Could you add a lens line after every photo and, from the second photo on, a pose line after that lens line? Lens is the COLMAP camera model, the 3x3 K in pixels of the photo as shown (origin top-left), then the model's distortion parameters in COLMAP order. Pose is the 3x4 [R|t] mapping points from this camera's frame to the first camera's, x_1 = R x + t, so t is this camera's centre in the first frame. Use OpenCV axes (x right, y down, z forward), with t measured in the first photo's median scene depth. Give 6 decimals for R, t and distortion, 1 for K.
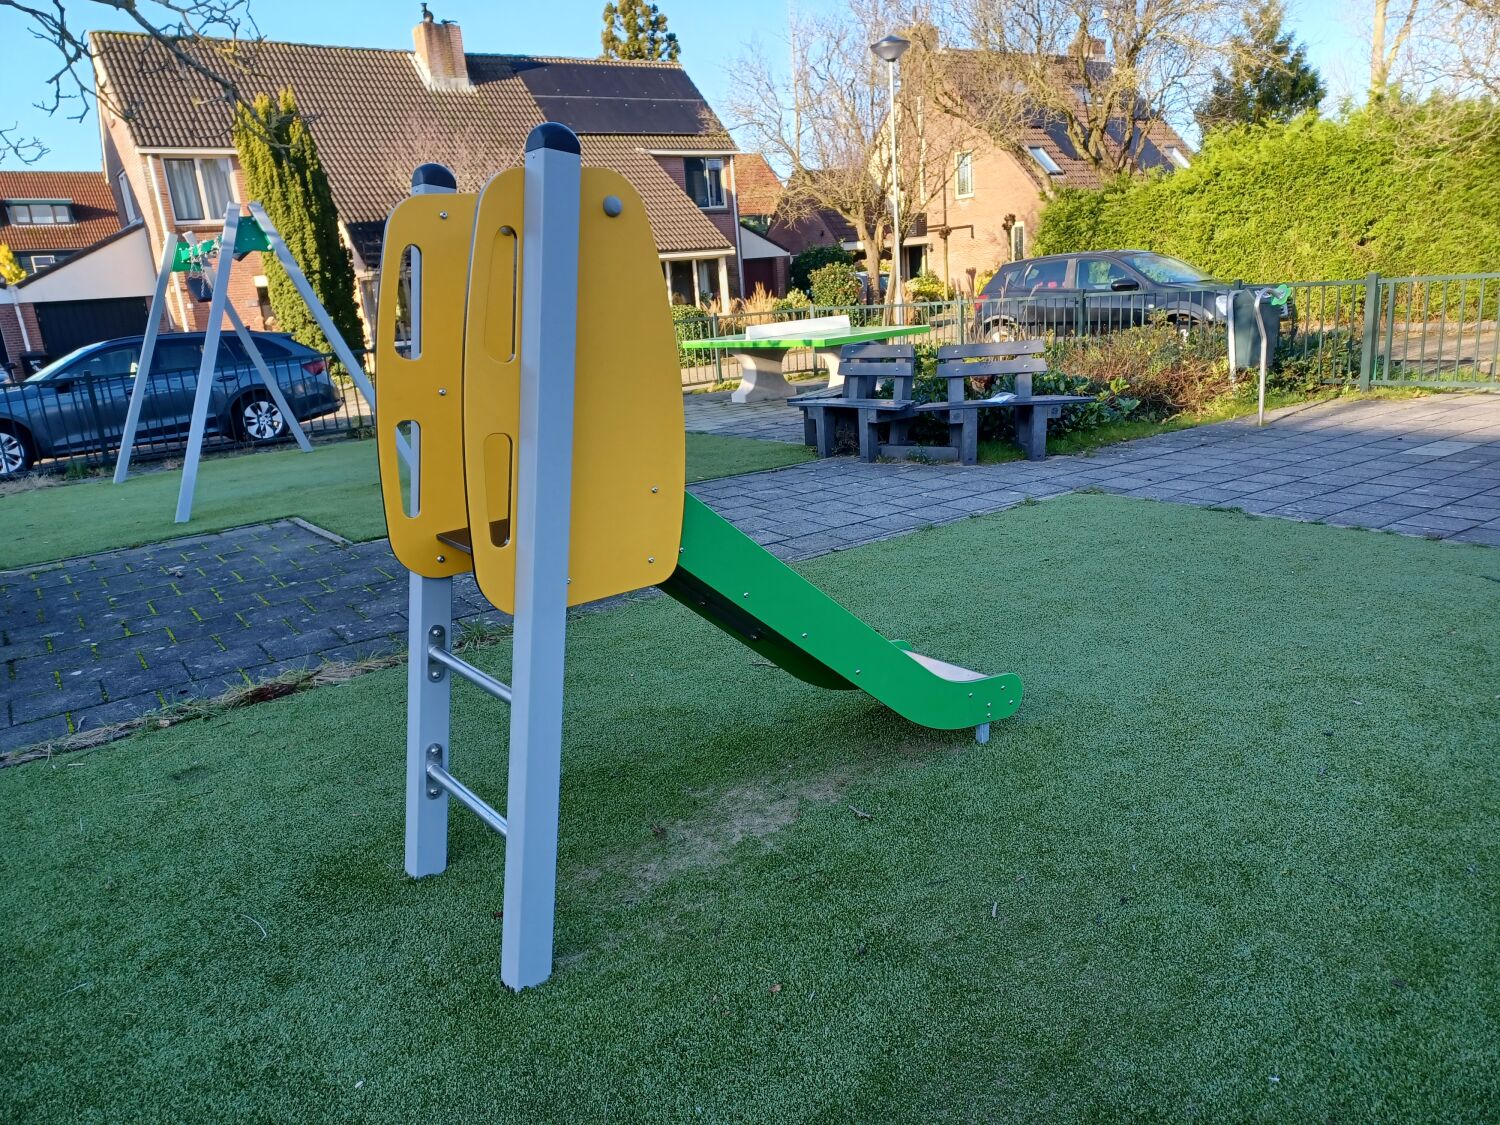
lens RADIAL K [[1094.1, 0, 745.6], [0, 1094.1, 577.7], [0, 0, 1]] dist [0.039297, -0.016277]
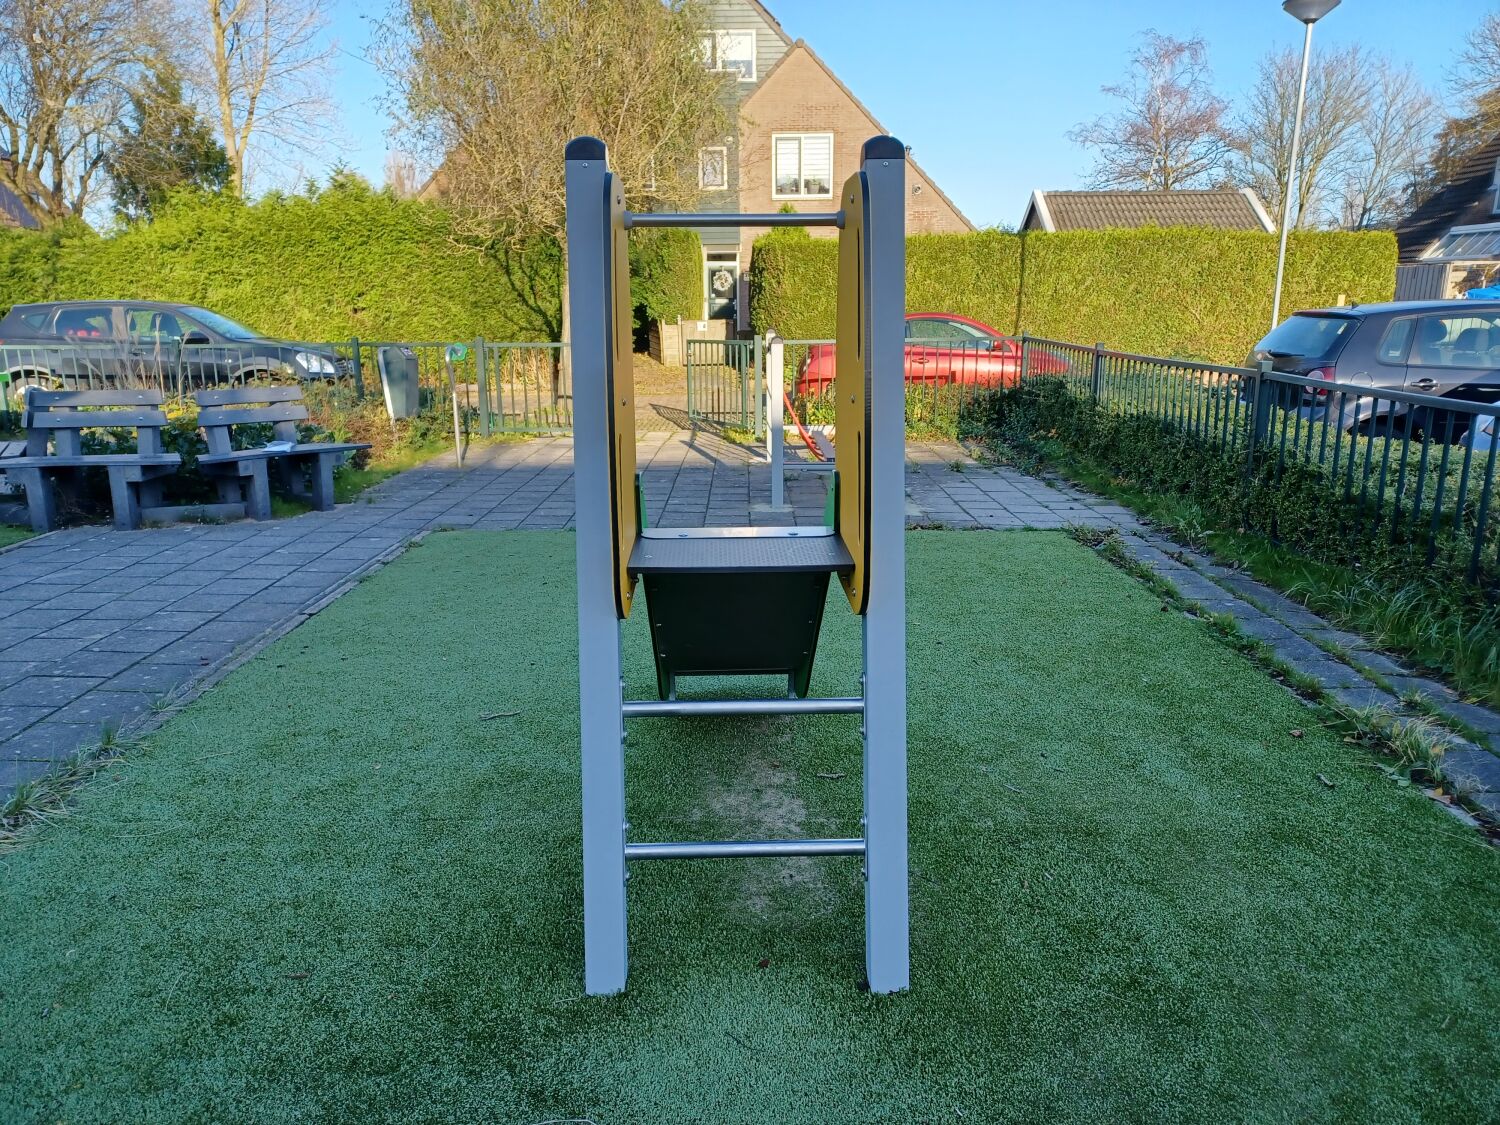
lens RADIAL K [[1094.1, 0, 740.3], [0, 1094.1, 578.3], [0, 0, 1]] dist [0.039297, -0.016277]
pose [[0.570715, -0.135373, 0.809913, -0.160297], [0.182726, 0.982524, 0.035463, -0.007779], [-0.800559, 0.127753, 0.585477, 0.076502]]
